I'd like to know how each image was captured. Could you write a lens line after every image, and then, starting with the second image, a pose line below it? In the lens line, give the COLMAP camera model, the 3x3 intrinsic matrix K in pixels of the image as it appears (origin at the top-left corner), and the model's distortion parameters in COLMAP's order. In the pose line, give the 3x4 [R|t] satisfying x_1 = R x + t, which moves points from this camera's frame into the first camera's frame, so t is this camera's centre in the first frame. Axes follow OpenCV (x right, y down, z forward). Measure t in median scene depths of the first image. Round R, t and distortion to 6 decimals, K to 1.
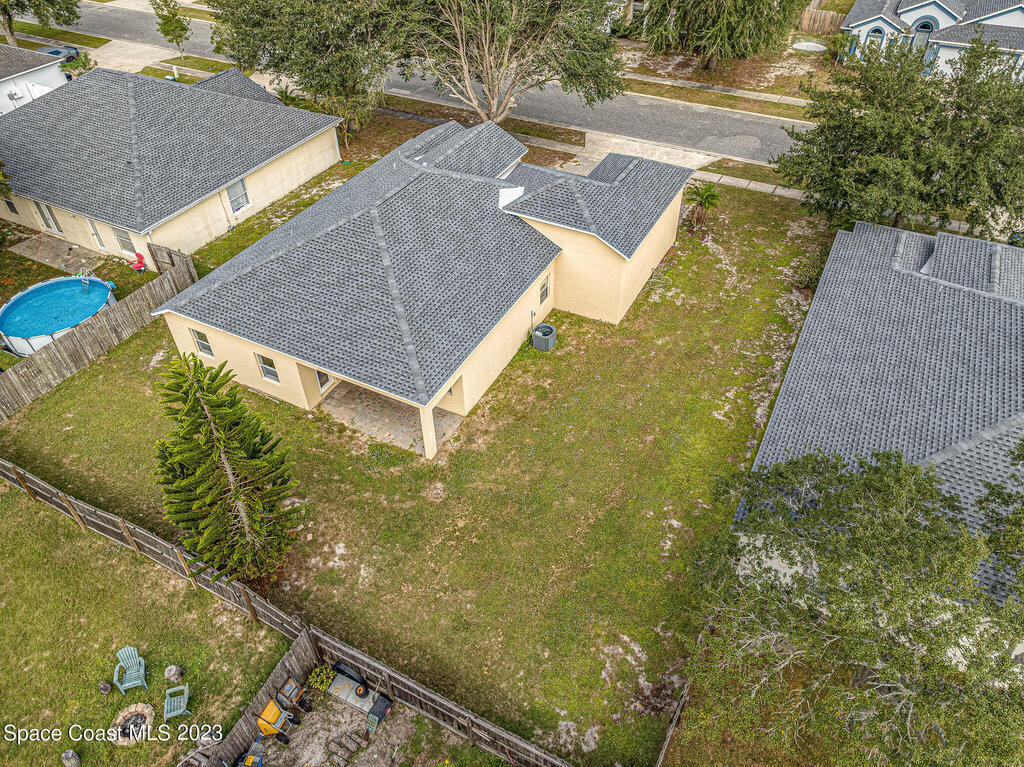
lens RADIAL K [[716.9, 0, 512.0], [0, 716.9, 383.5], [0, 0, 1]] dist [-0.002047, 0.007403]
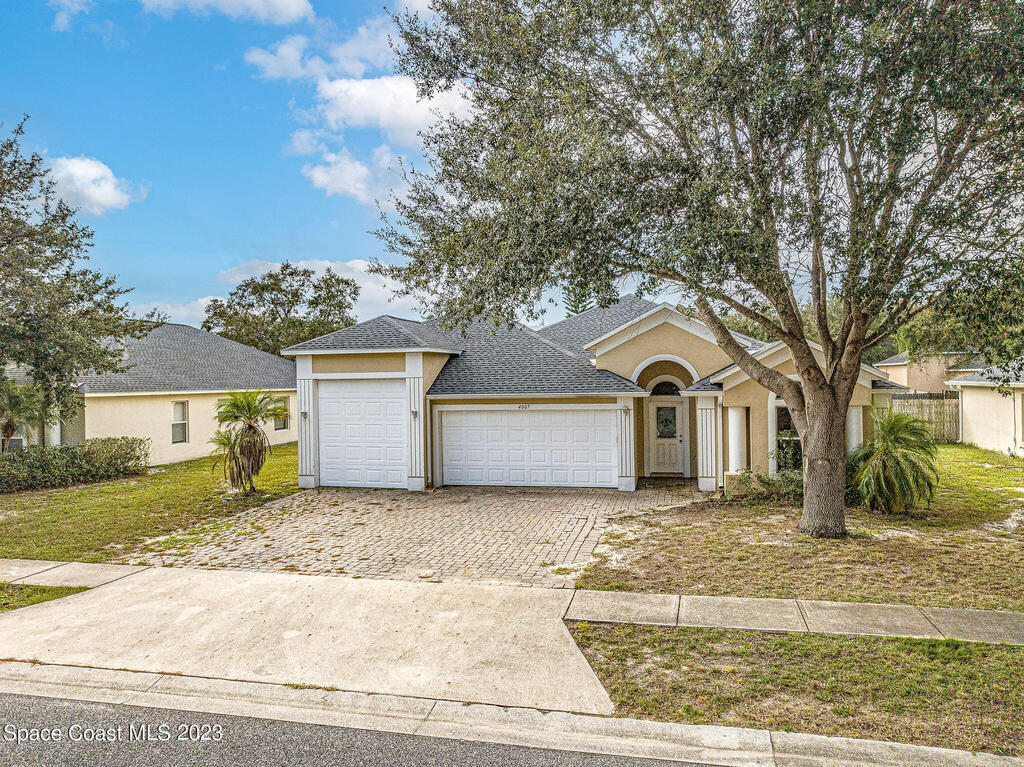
lens RADIAL K [[716.9, 0, 512.0], [0, 716.9, 383.5], [0, 0, 1]] dist [-0.002047, 0.007403]
pose [[-0.966809, 0.028081, -0.253952, 0.287429], [-0.150813, 0.739594, 0.655939, -0.884033], [0.206241, 0.672467, -0.710812, 1.898786]]
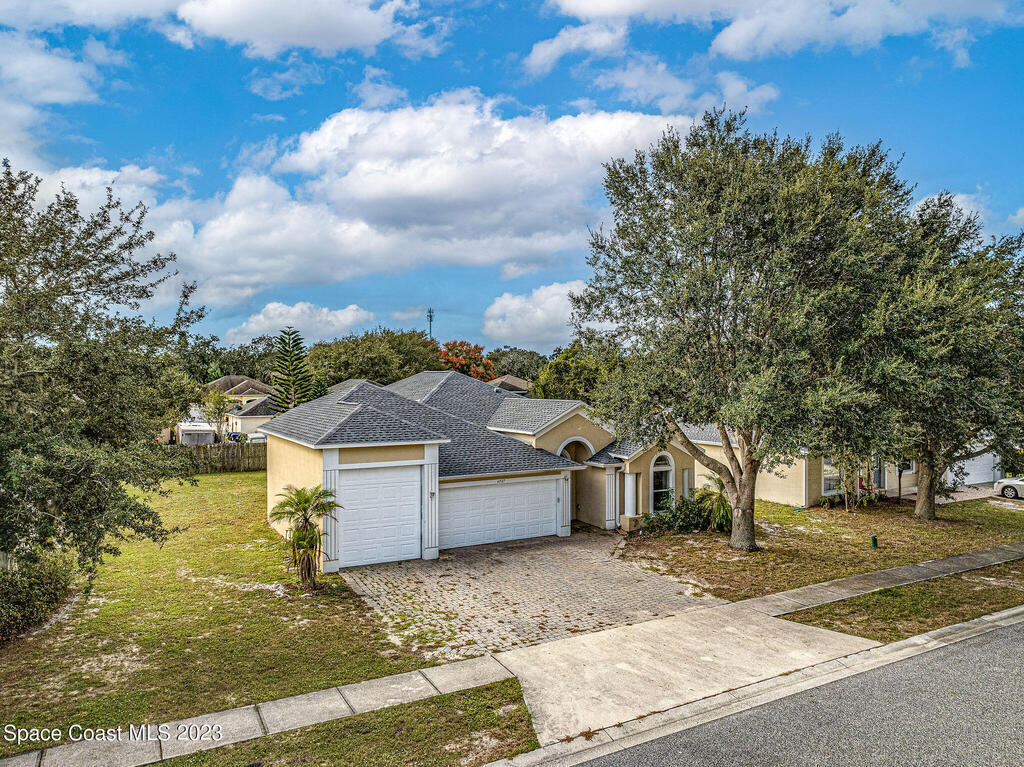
lens RADIAL K [[716.9, 0, 512.0], [0, 716.9, 383.5], [0, 0, 1]] dist [-0.002047, 0.007403]
pose [[-0.539335, 0.019567, -0.841864, 0.870648], [-0.558826, 0.739554, 0.375197, -0.849896], [0.629945, 0.672812, -0.387933, 1.691648]]
